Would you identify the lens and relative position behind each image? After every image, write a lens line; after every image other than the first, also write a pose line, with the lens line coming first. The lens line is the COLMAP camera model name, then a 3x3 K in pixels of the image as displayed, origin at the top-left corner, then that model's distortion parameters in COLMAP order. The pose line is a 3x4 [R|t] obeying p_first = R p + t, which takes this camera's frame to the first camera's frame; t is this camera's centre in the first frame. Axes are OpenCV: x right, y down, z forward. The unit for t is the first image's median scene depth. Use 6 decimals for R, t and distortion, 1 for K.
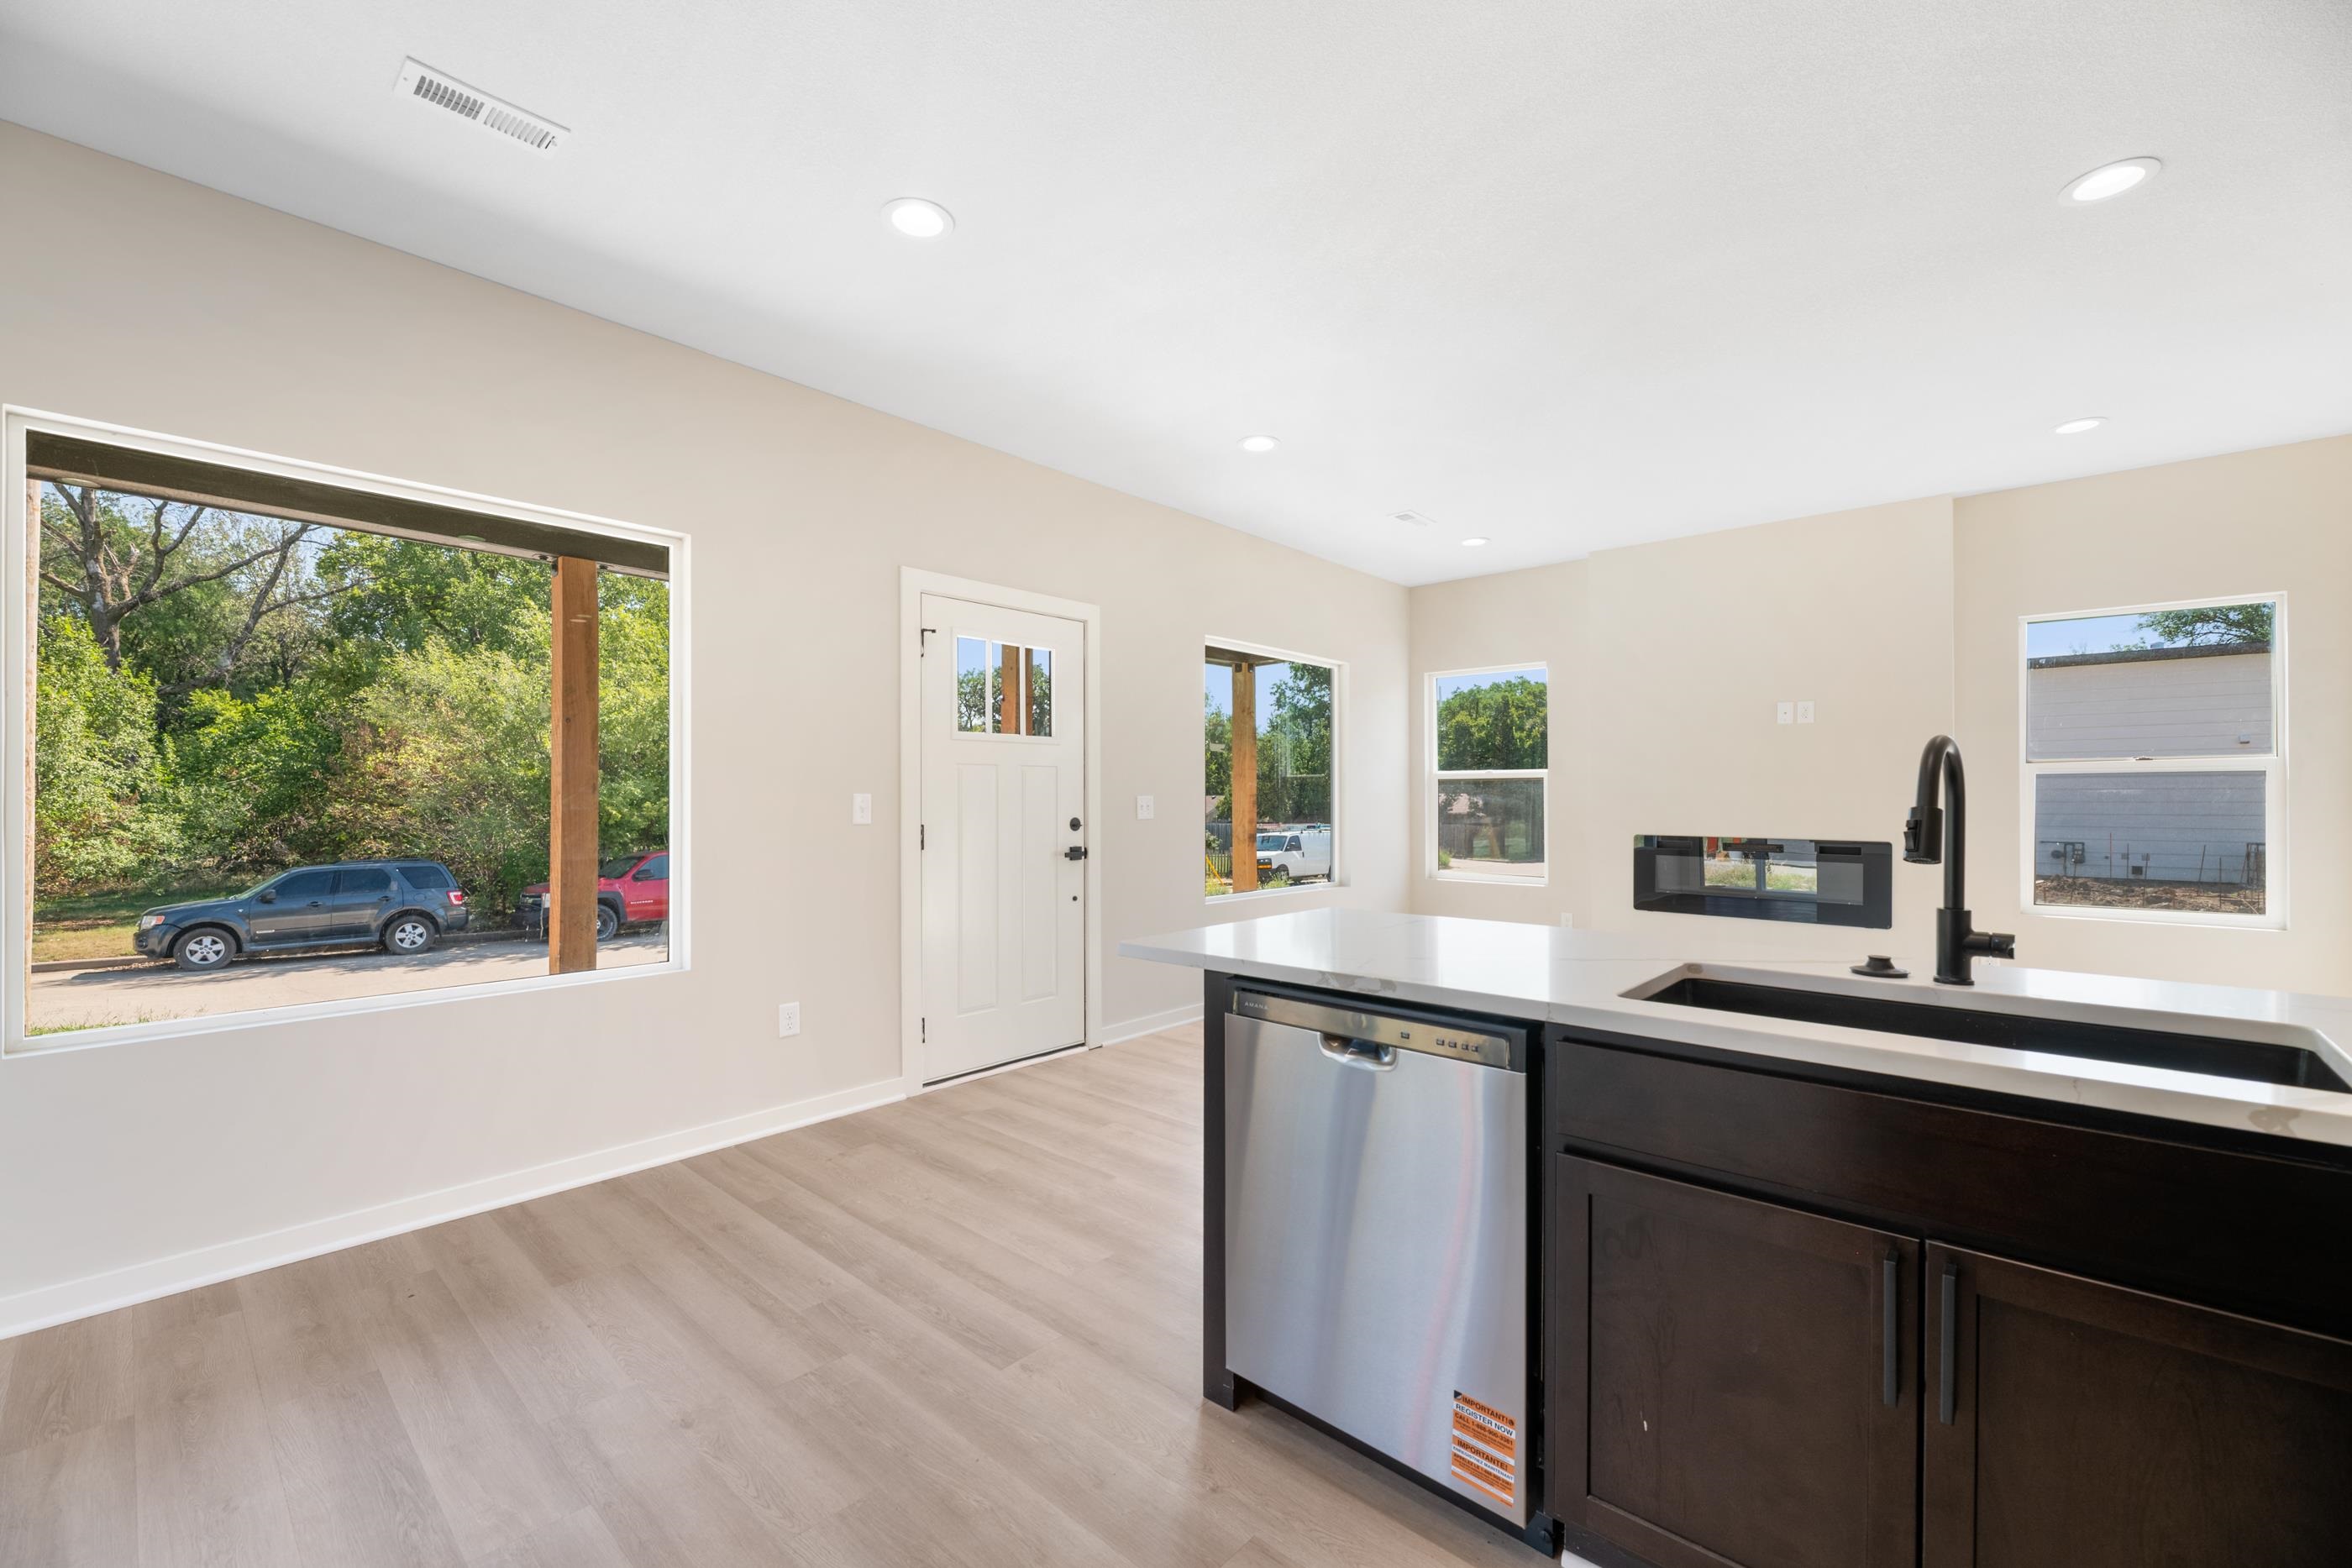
lens RADIAL K [[958.3, 0, 1169.2], [0, 958.3, 793.9], [0, 0, 1]] dist [-0.000753, -0.002648]
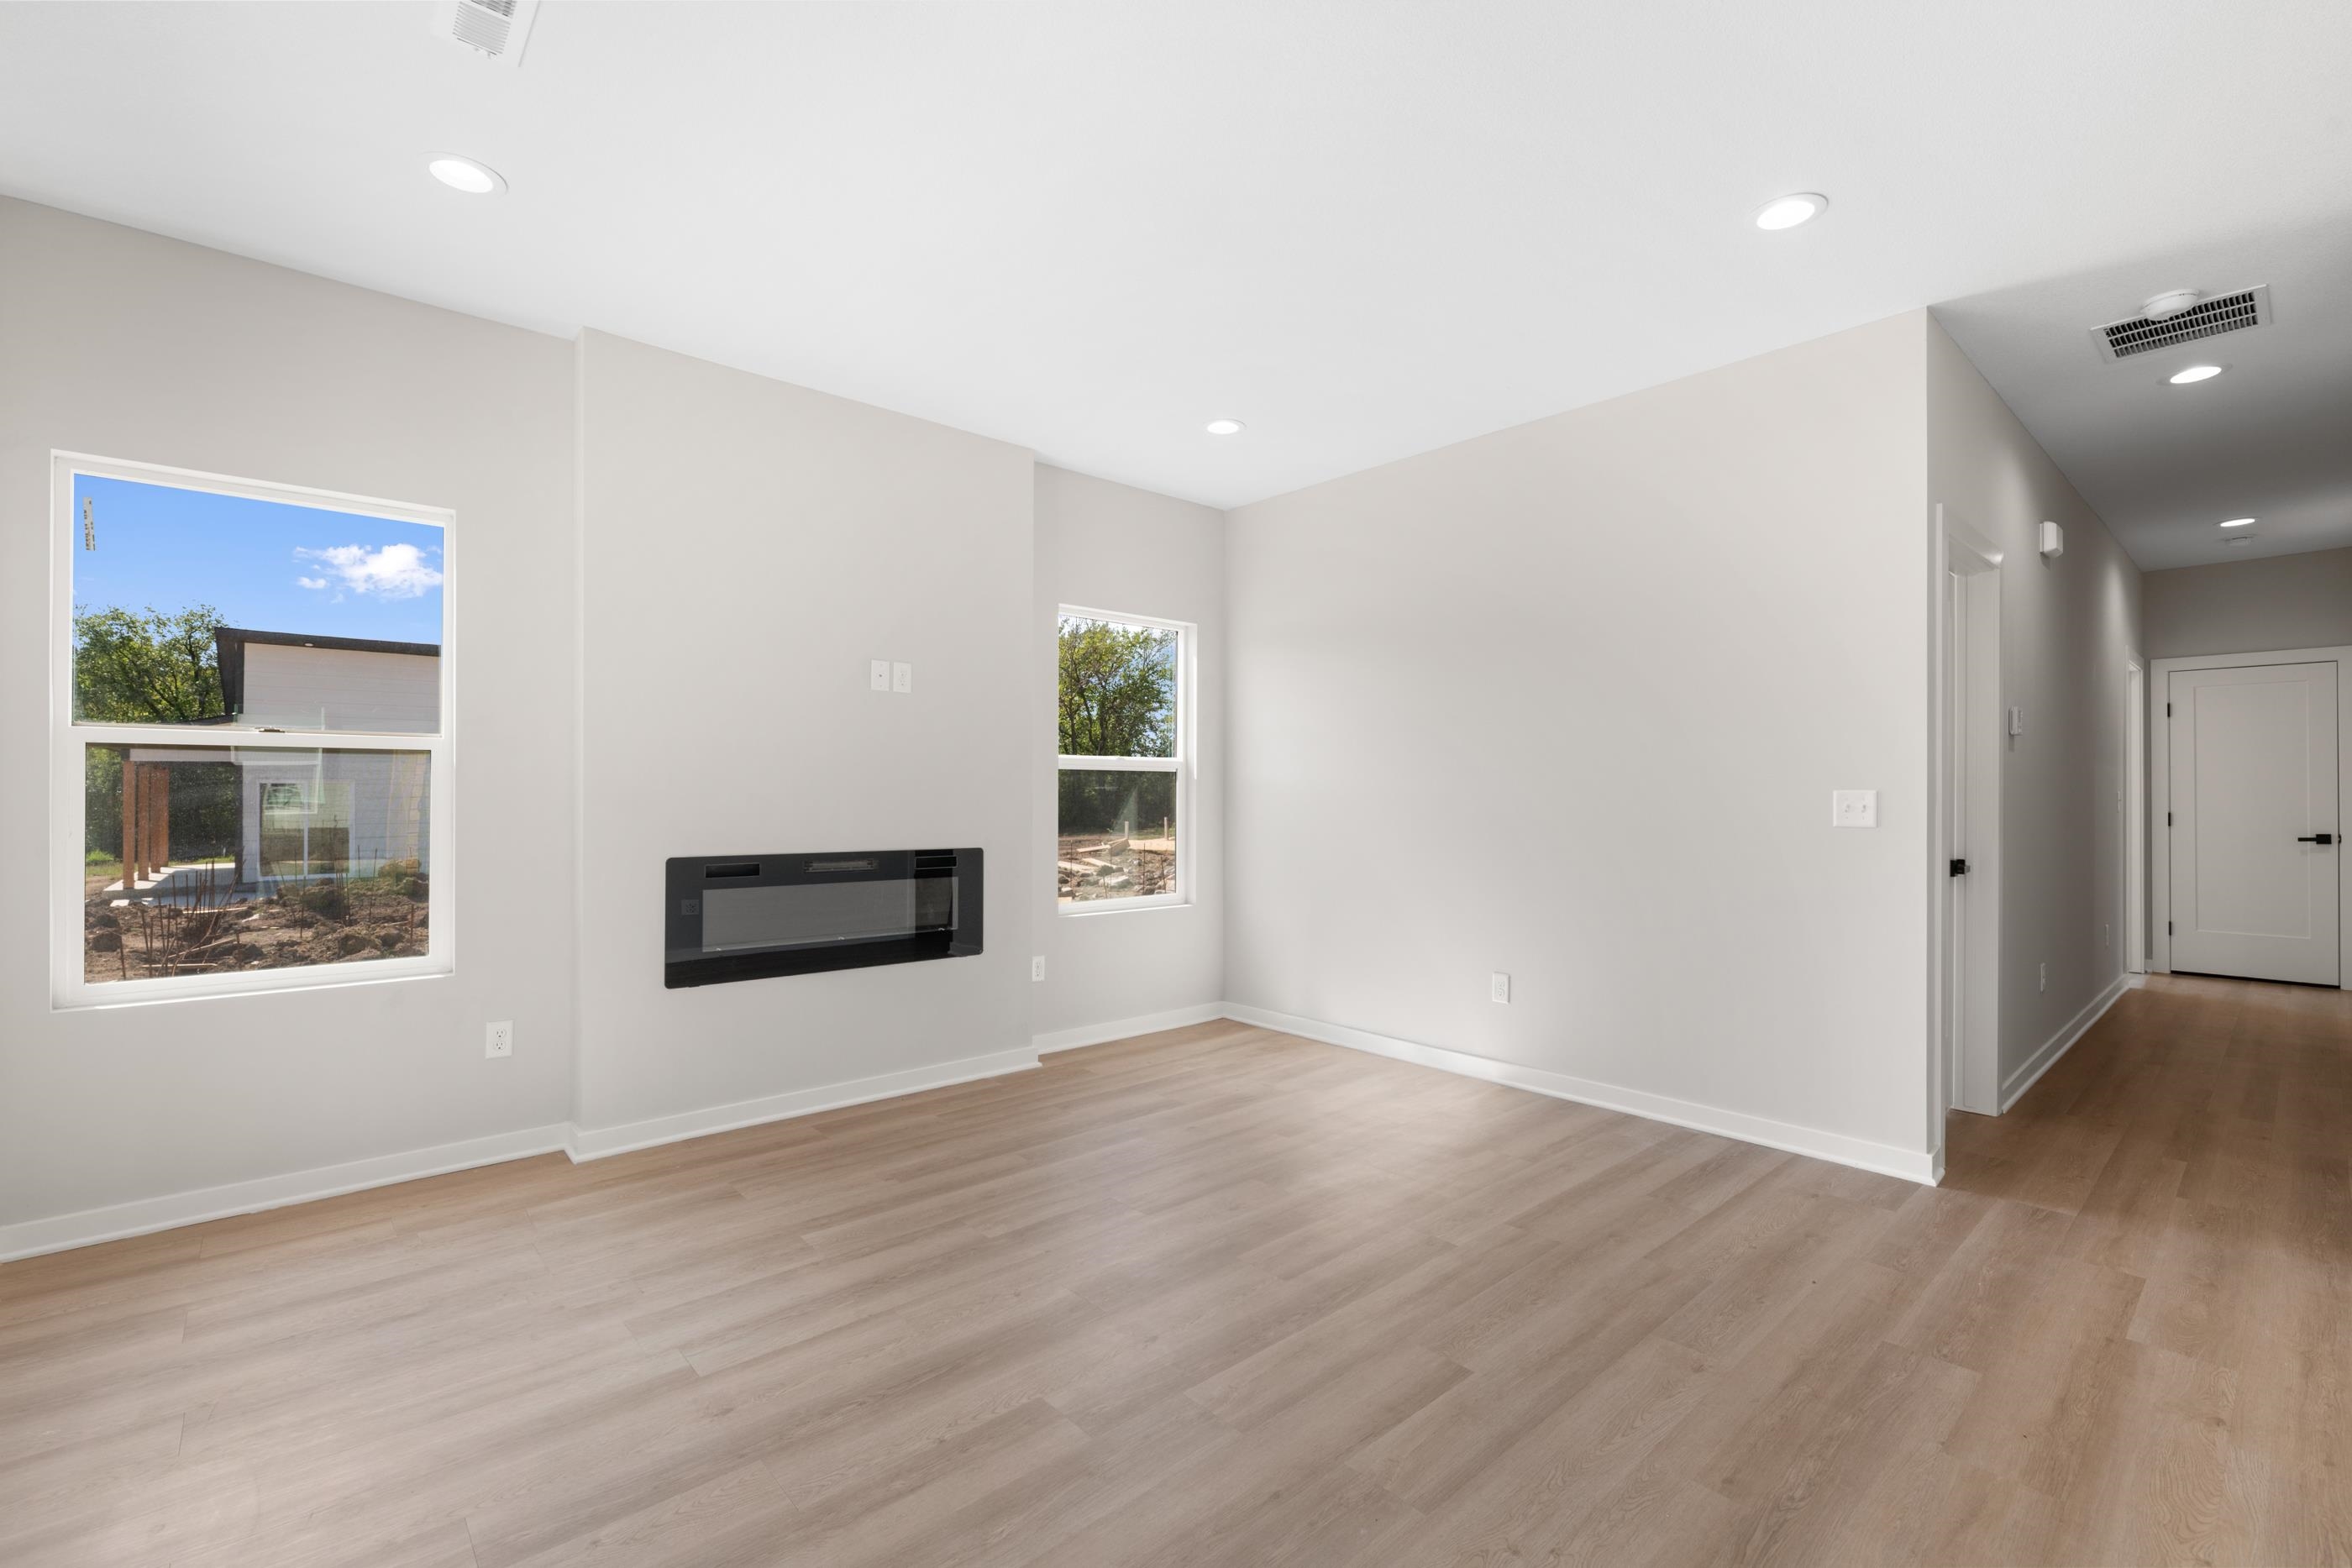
lens RADIAL K [[1014.6, 0, 1175.6], [0, 1014.6, 790.5], [0, 0, 1]] dist [-0.001043, -0.000526]
pose [[0.110390, 0.004580, 0.993878, -0.107076], [-0.006624, 0.999971, -0.003872, 0.003924], [-0.993866, -0.006156, 0.110417, 0.809712]]
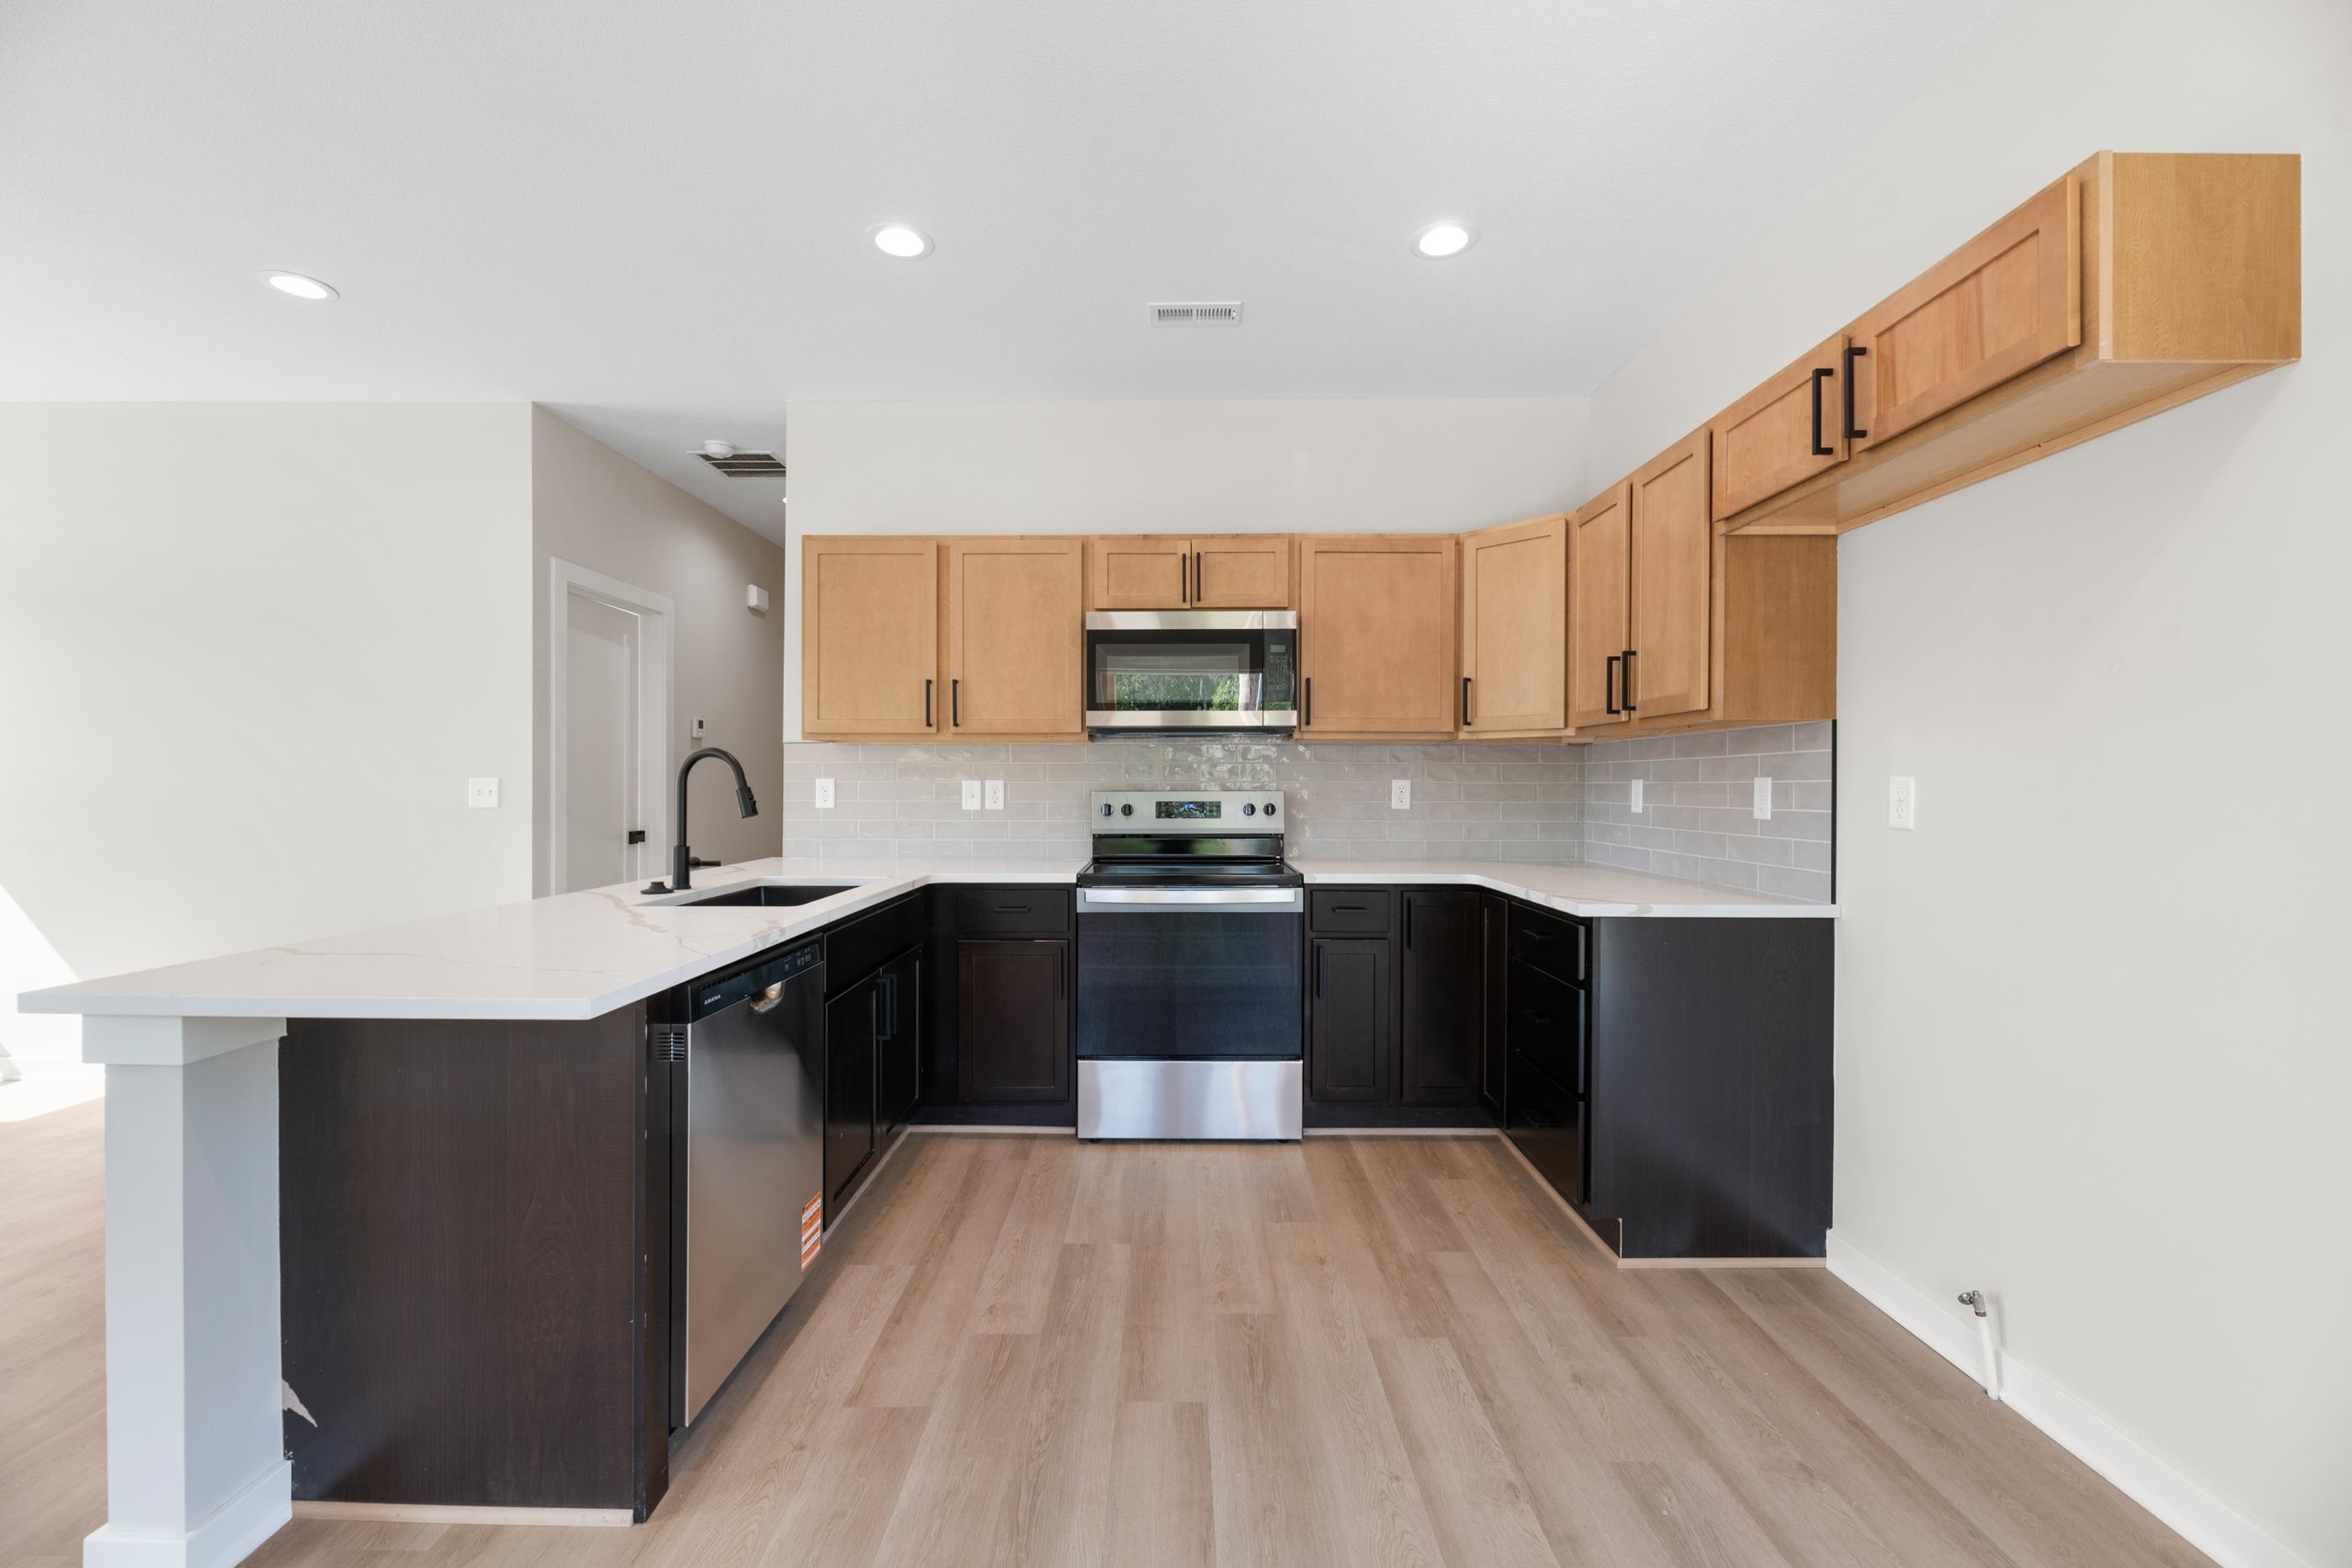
lens RADIAL K [[958.3, 0, 1170.0], [0, 958.3, 786.4], [0, 0, 1]] dist [-0.000753, -0.002648]
pose [[-0.667997, -0.002519, 0.744159, -0.366951], [-0.003227, 0.999995, 0.000489, 0.002510], [-0.744157, -0.002075, -0.668002, 0.517396]]
